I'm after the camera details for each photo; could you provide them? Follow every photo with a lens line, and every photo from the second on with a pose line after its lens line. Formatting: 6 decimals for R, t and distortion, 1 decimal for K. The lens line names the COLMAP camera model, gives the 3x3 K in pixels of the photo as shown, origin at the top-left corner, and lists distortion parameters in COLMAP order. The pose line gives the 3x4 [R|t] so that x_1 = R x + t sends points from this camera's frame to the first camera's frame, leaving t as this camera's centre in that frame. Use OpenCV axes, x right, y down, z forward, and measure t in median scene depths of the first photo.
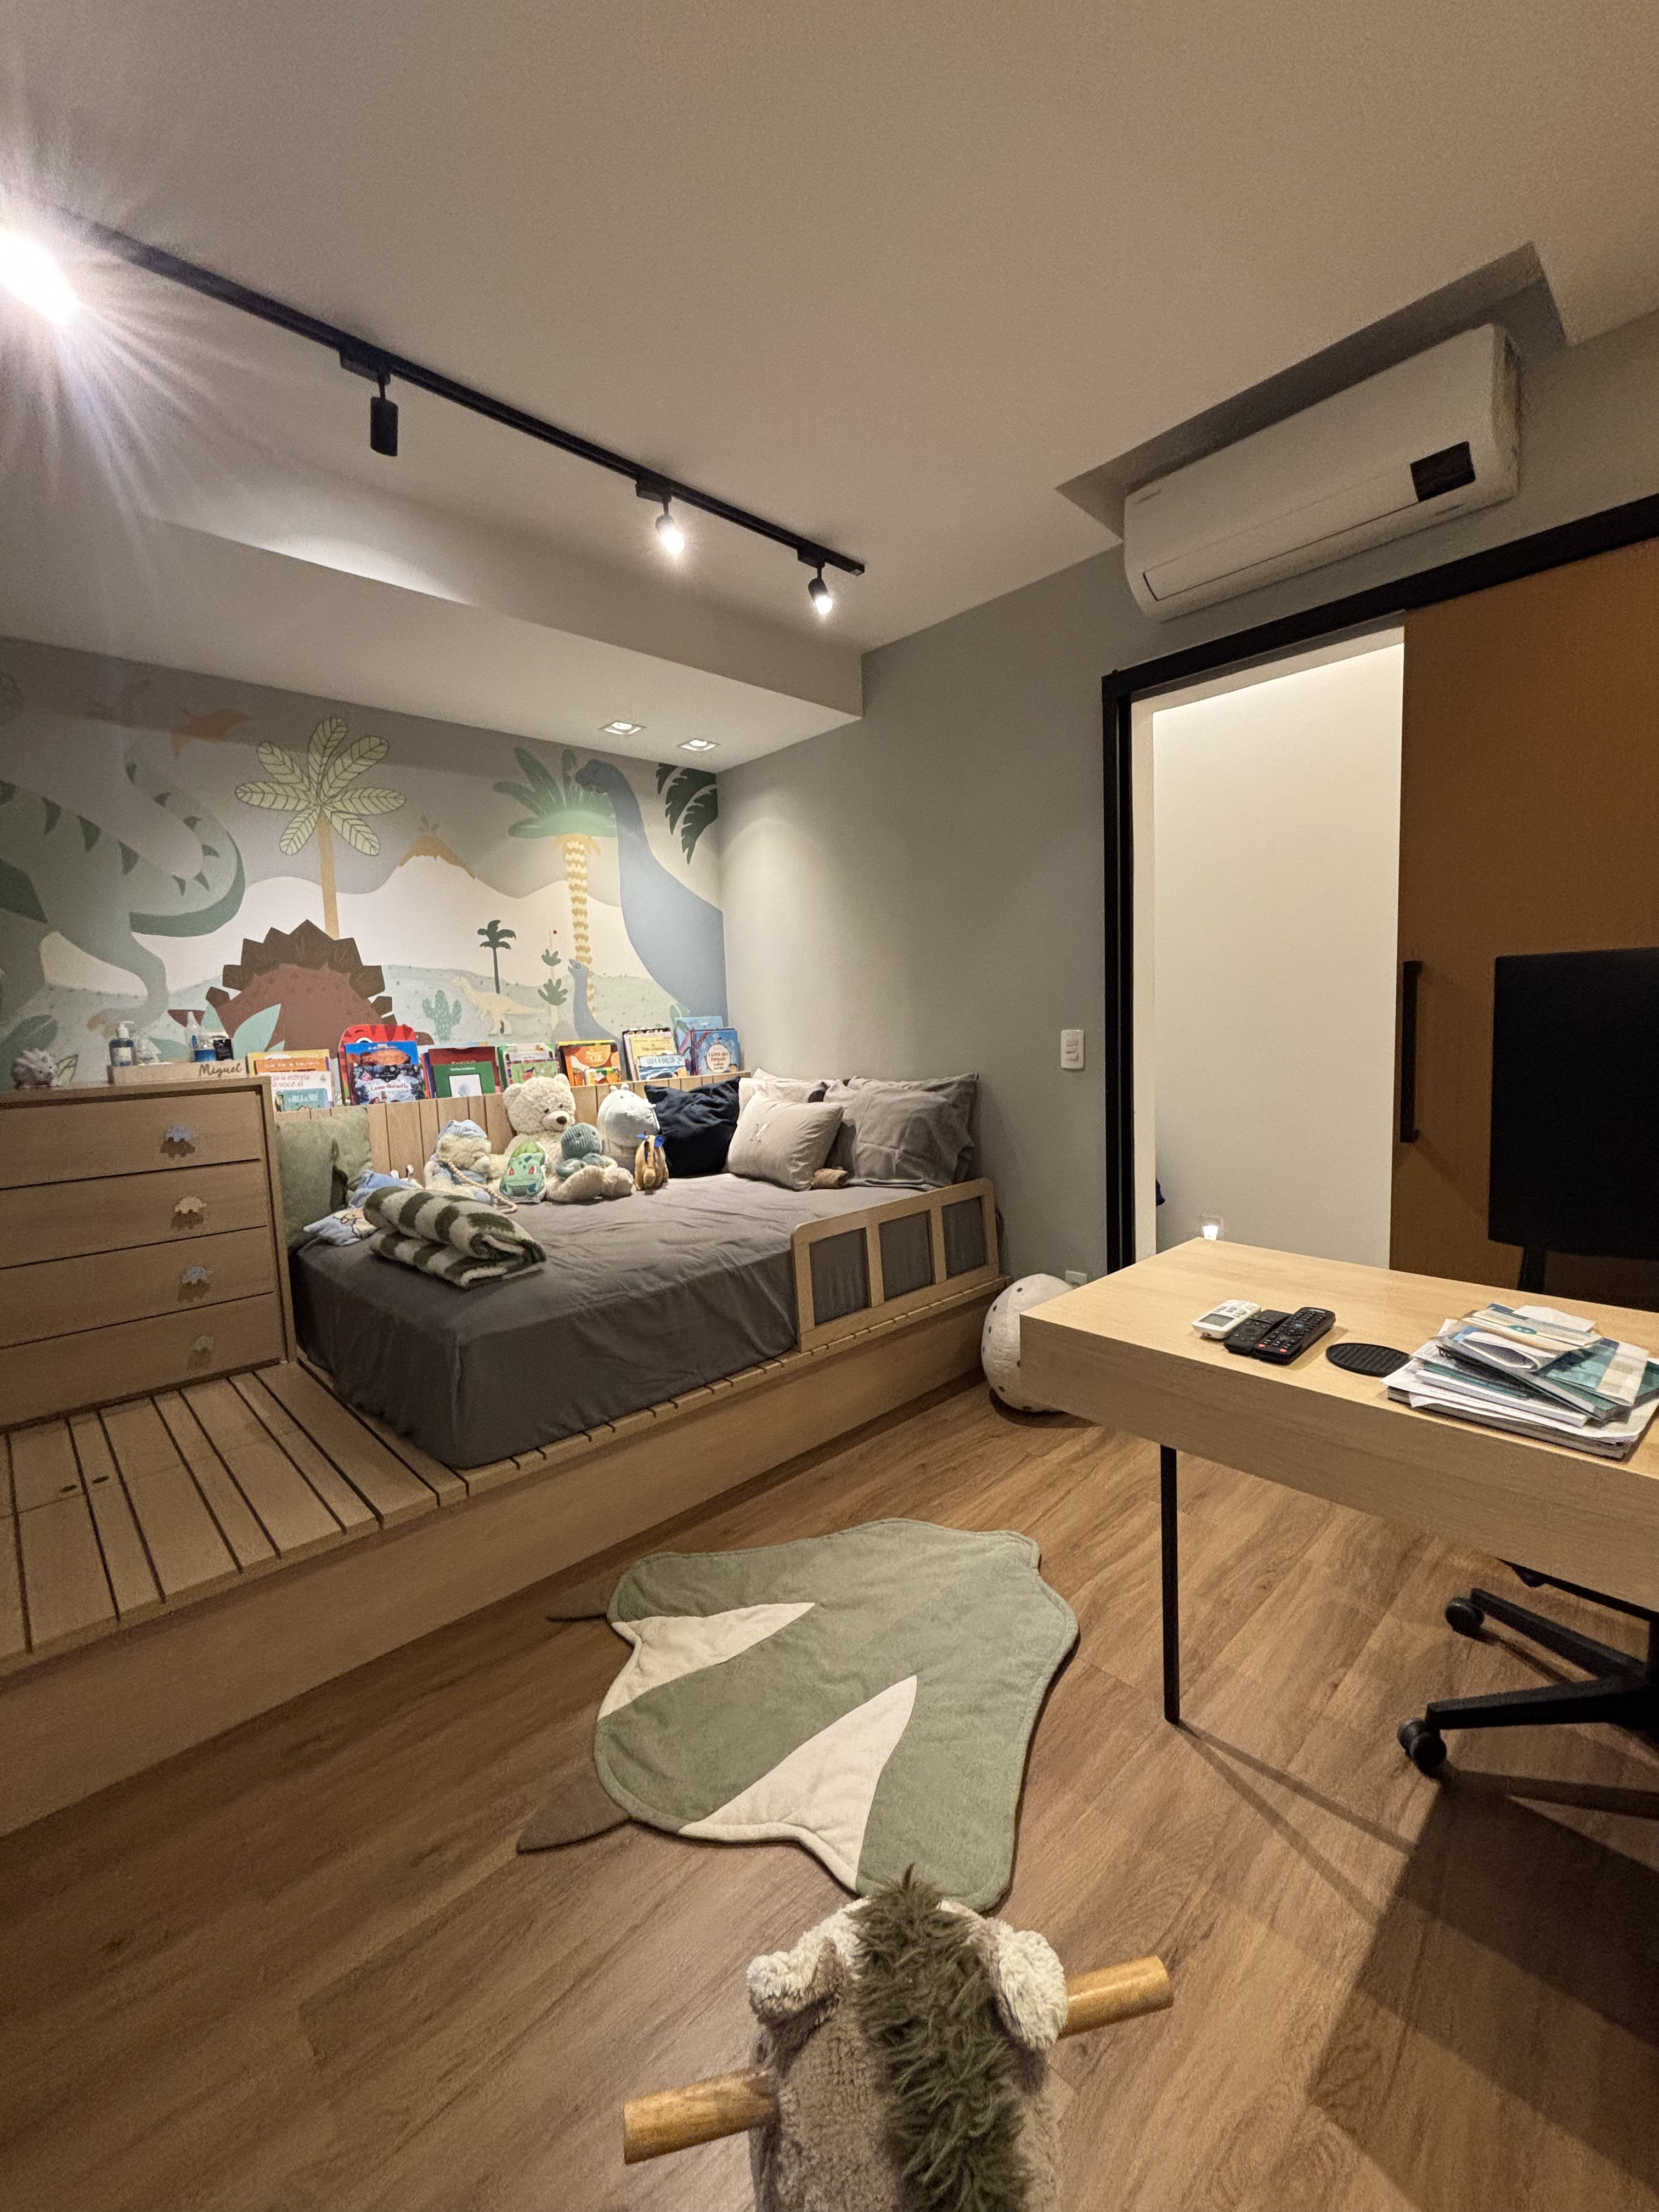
lens RADIAL K [[898.9, 0, 837.2], [0, 898.9, 1100.1], [0, 0, 1]] dist [0.000237, -0.000469]
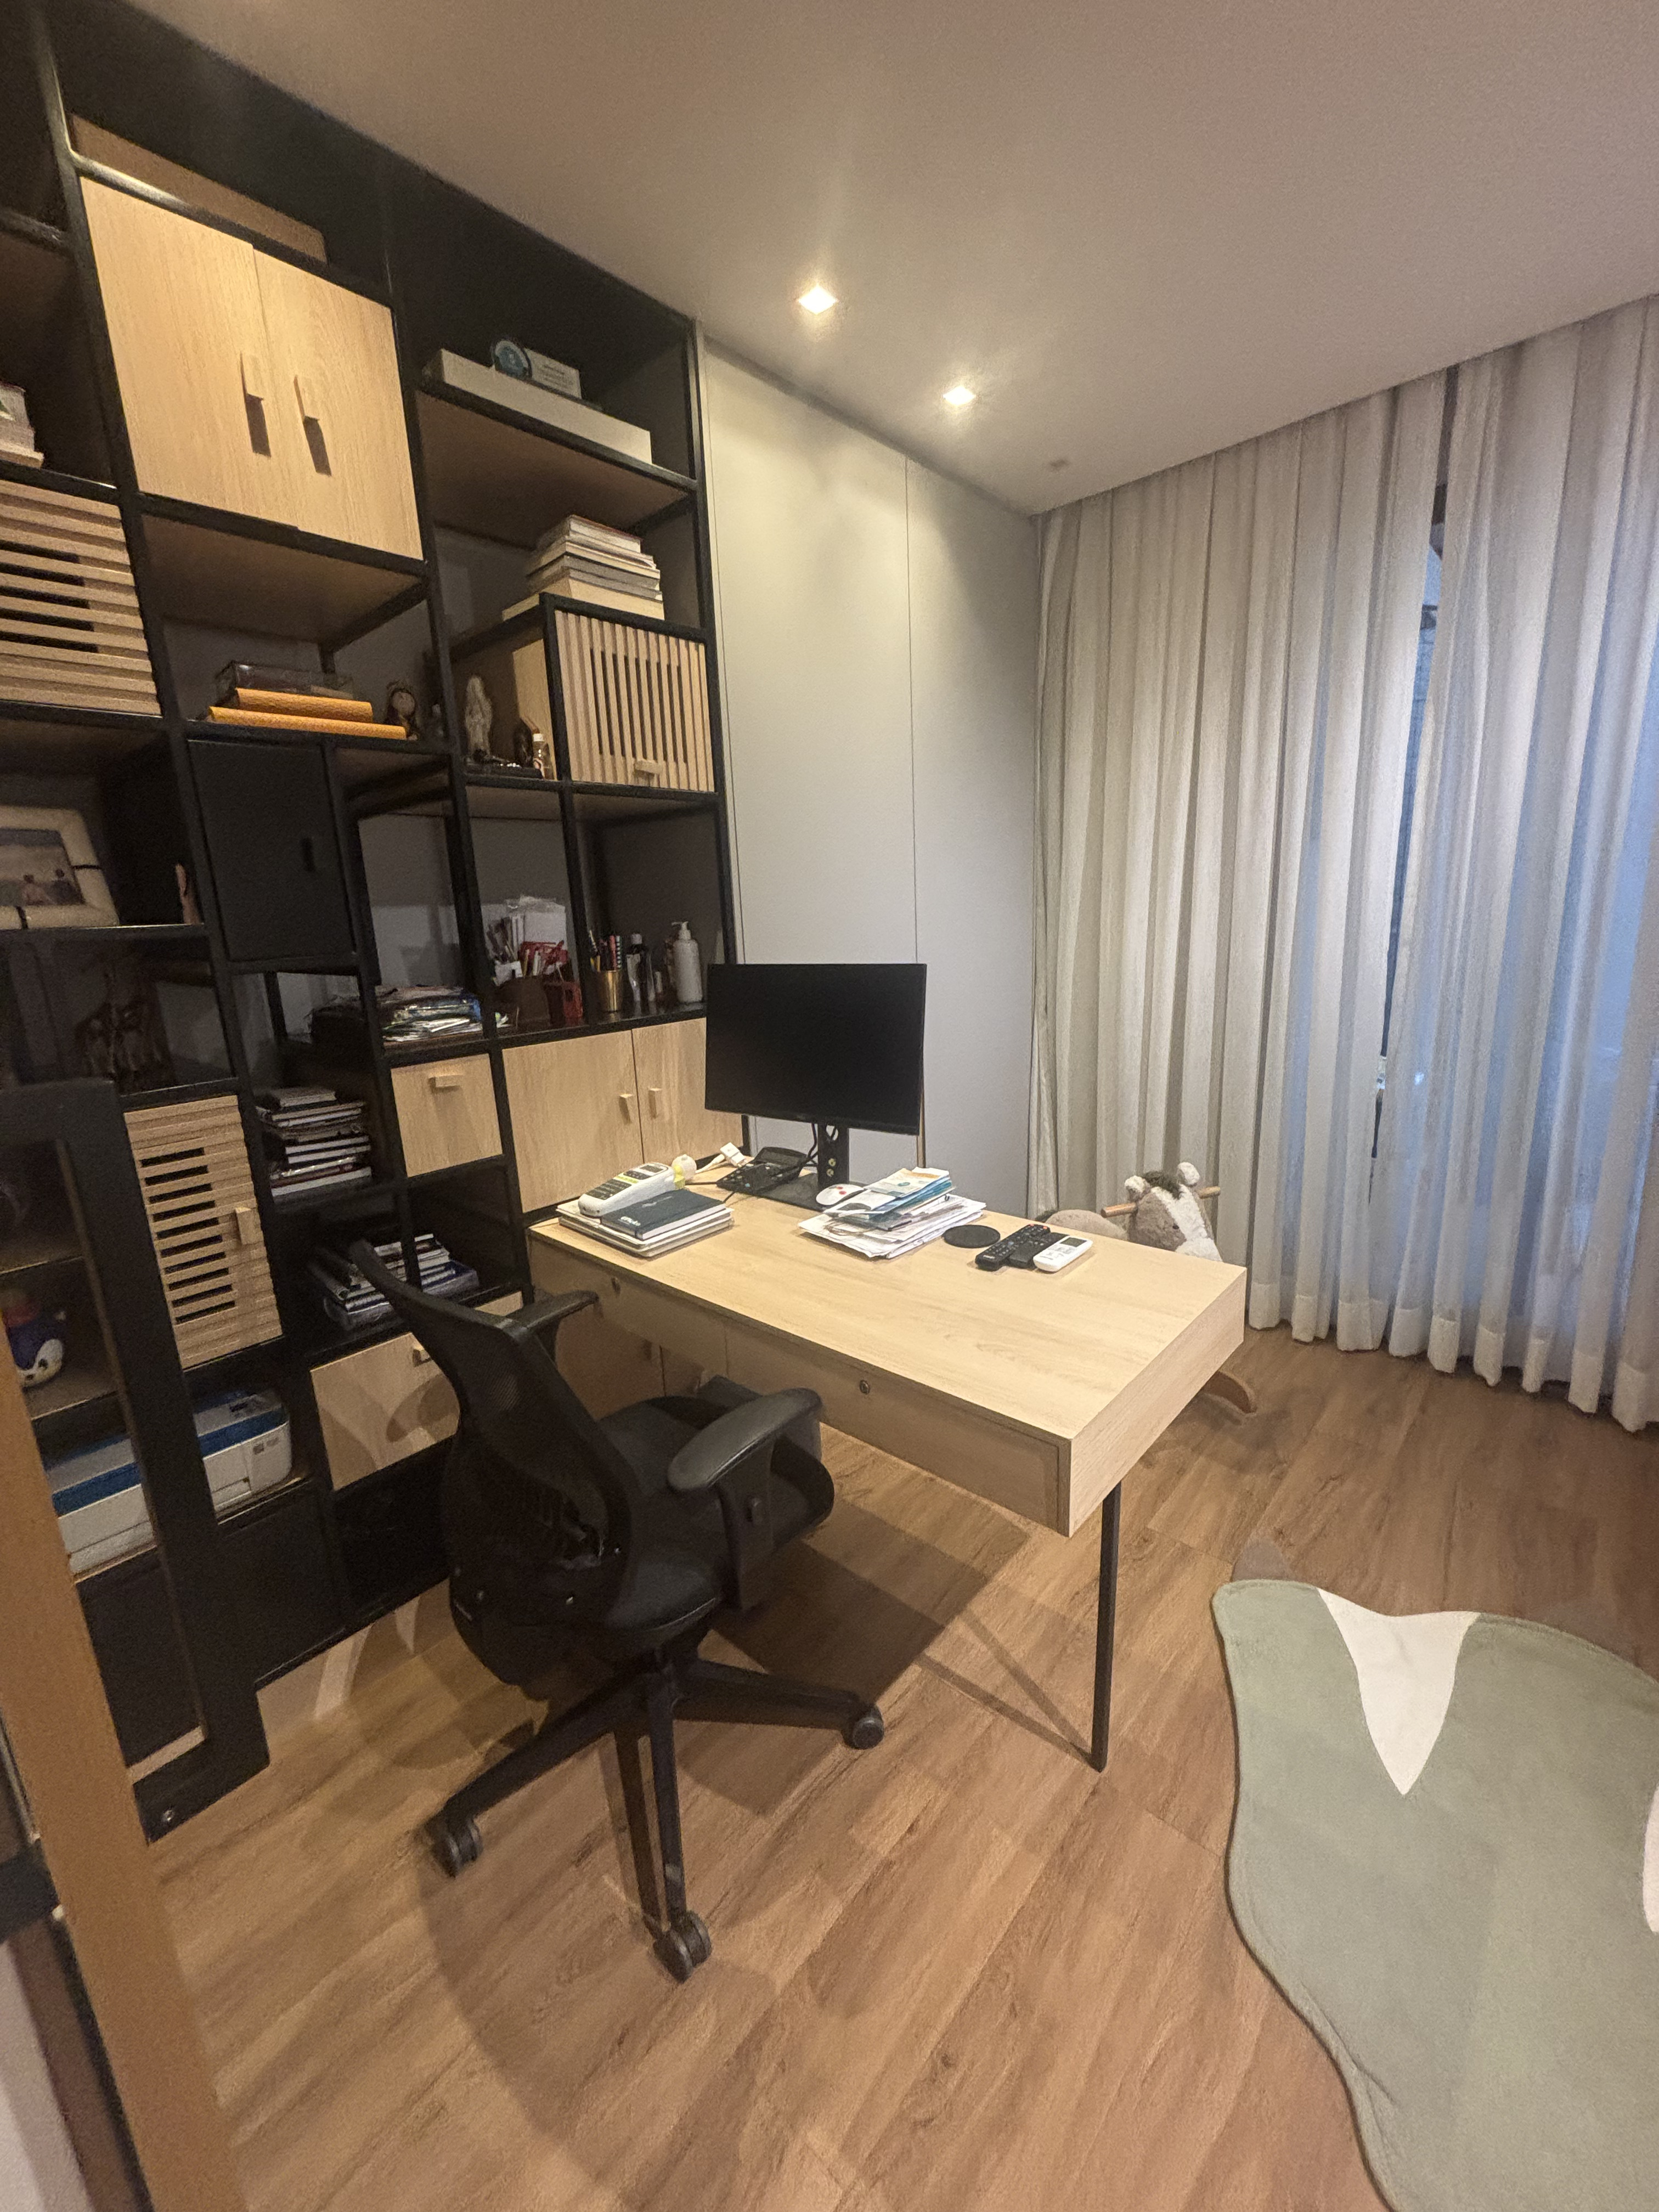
lens RADIAL K [[894.4, 0, 833.0], [0, 894.4, 1102.7], [0, 0, 1]] dist [-0.005178, 0.001205]
pose [[-0.993620, 0.094721, -0.061207, 0.366769], [0.071453, 0.948656, 0.308135, -0.155663], [0.087251, 0.301795, -0.949372, 0.946054]]
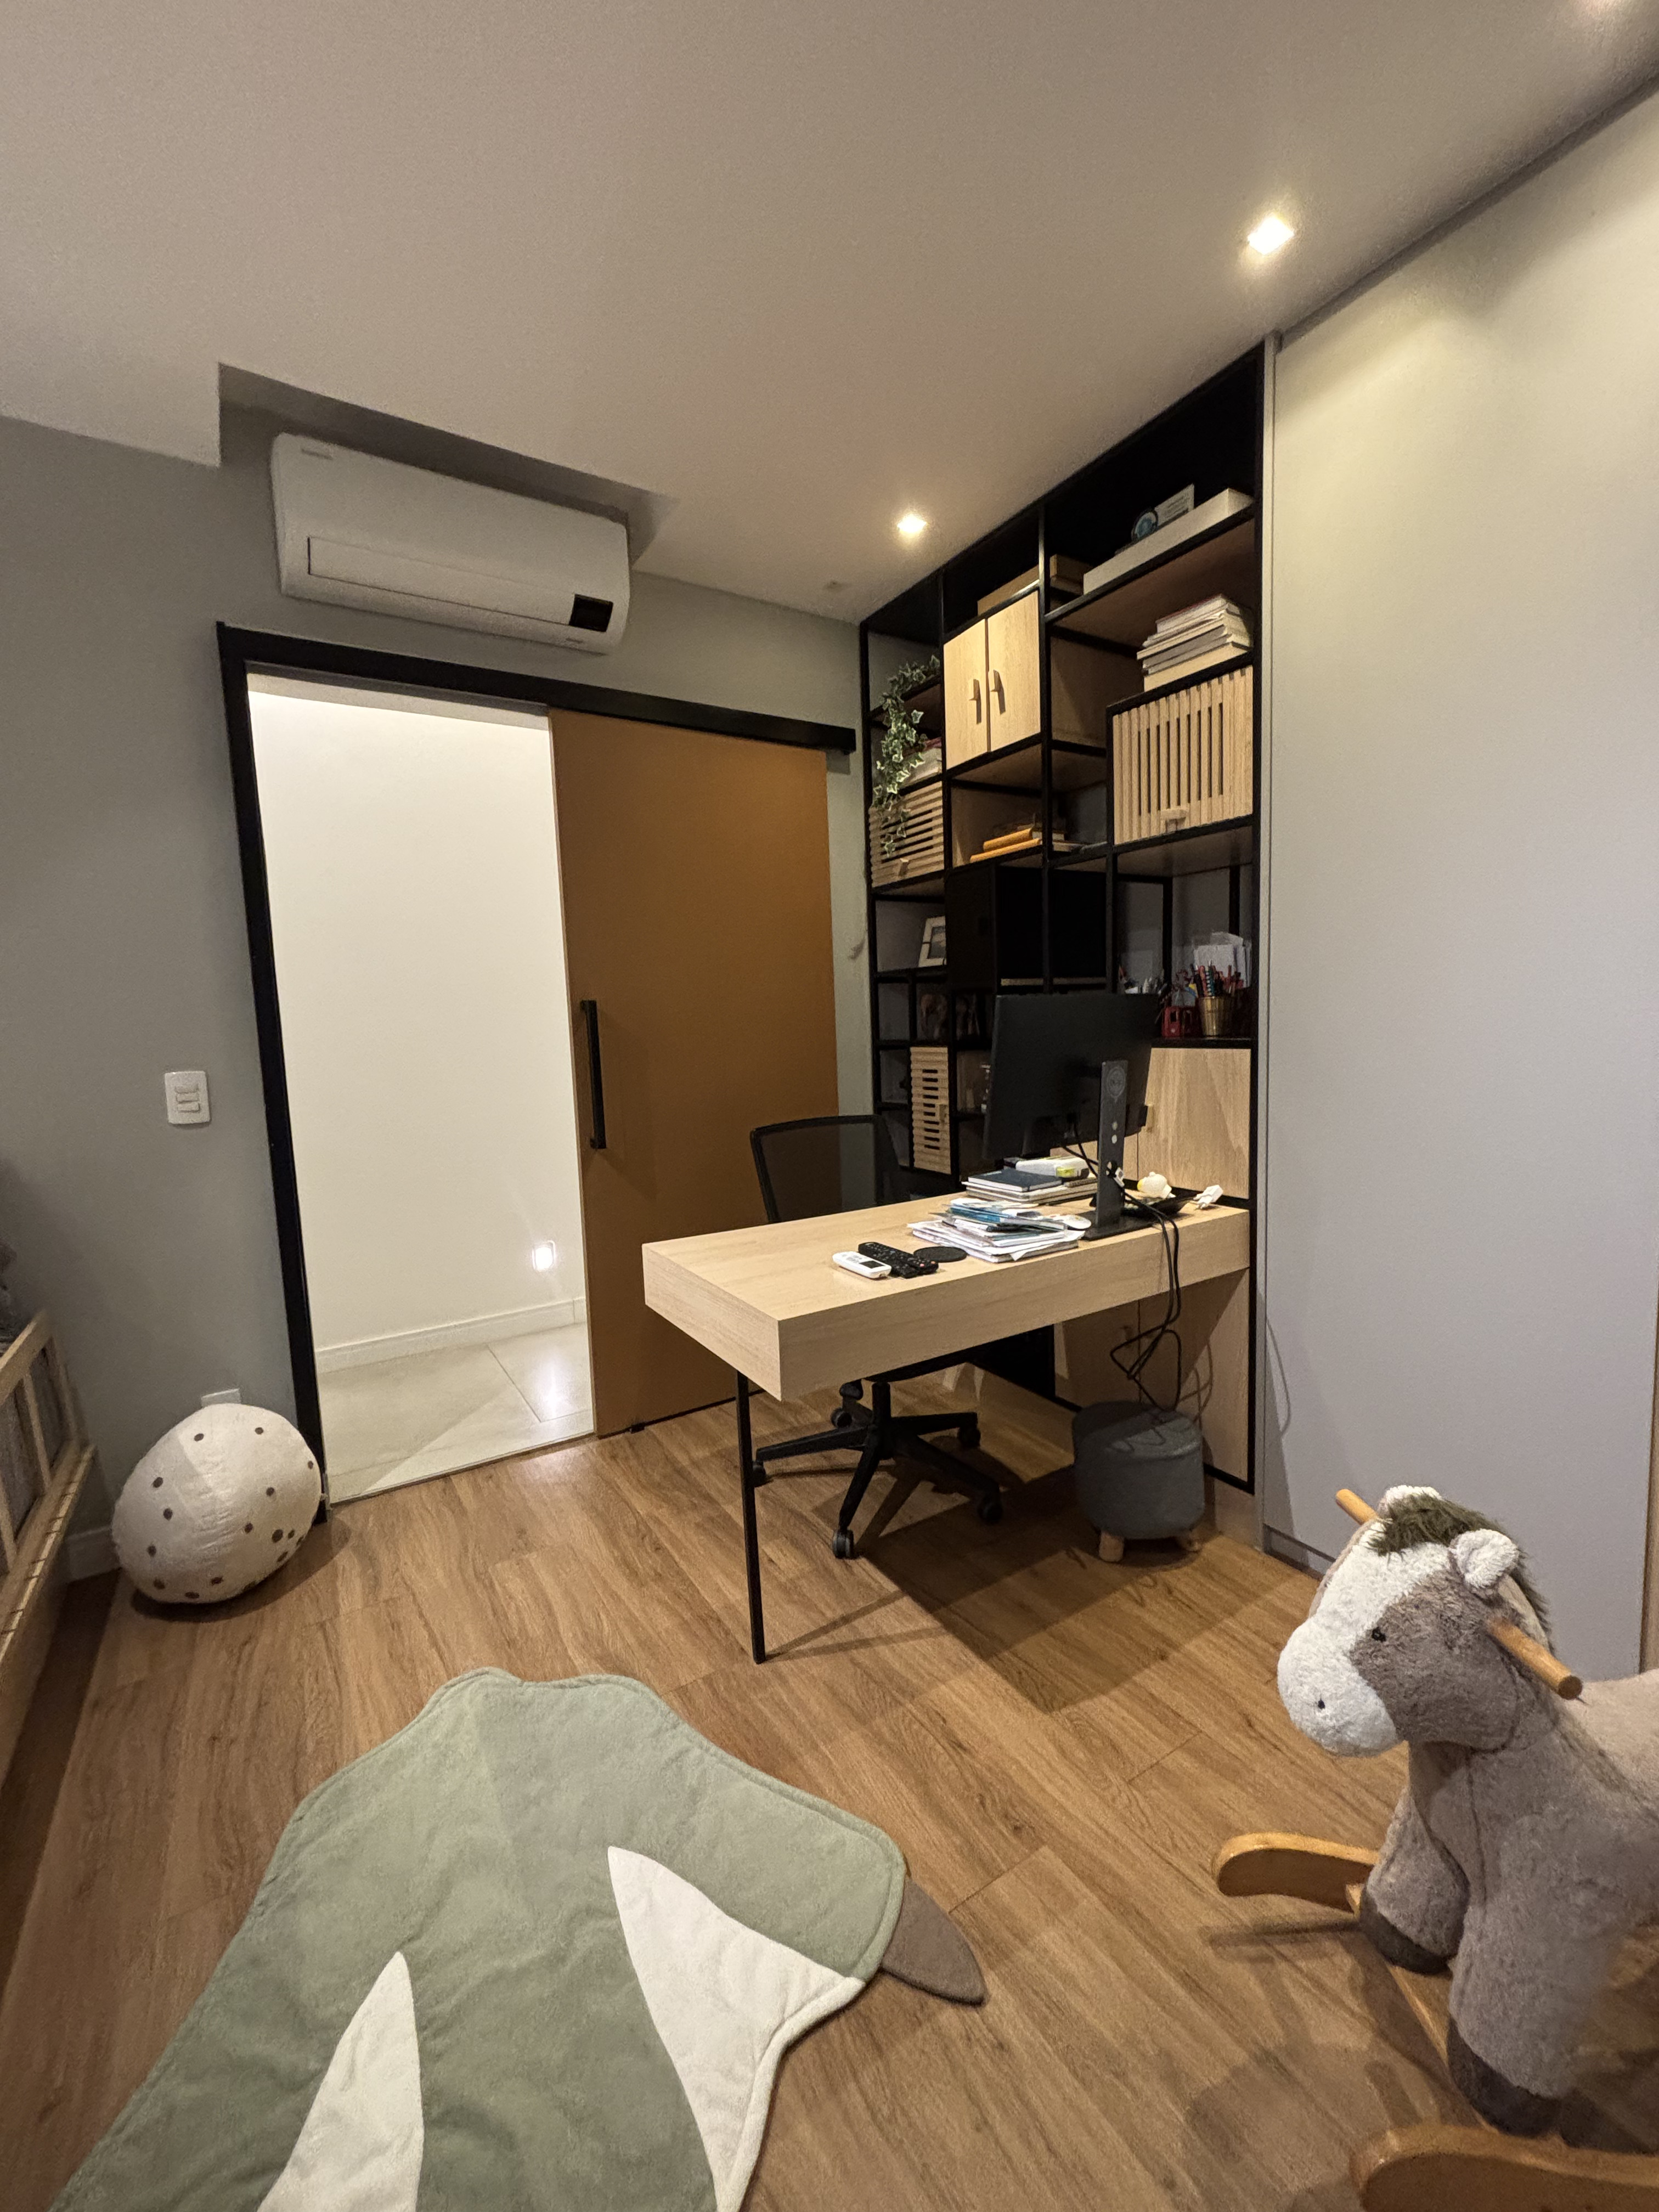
lens RADIAL K [[898.9, 0, 827.4], [0, 898.9, 1100.3], [0, 0, 1]] dist [0.000237, -0.000469]
pose [[0.206089, -0.062688, 0.976523, -0.380159], [0.118167, 0.992237, 0.038759, -0.022052], [-0.971372, 0.107405, 0.211897, 0.347061]]
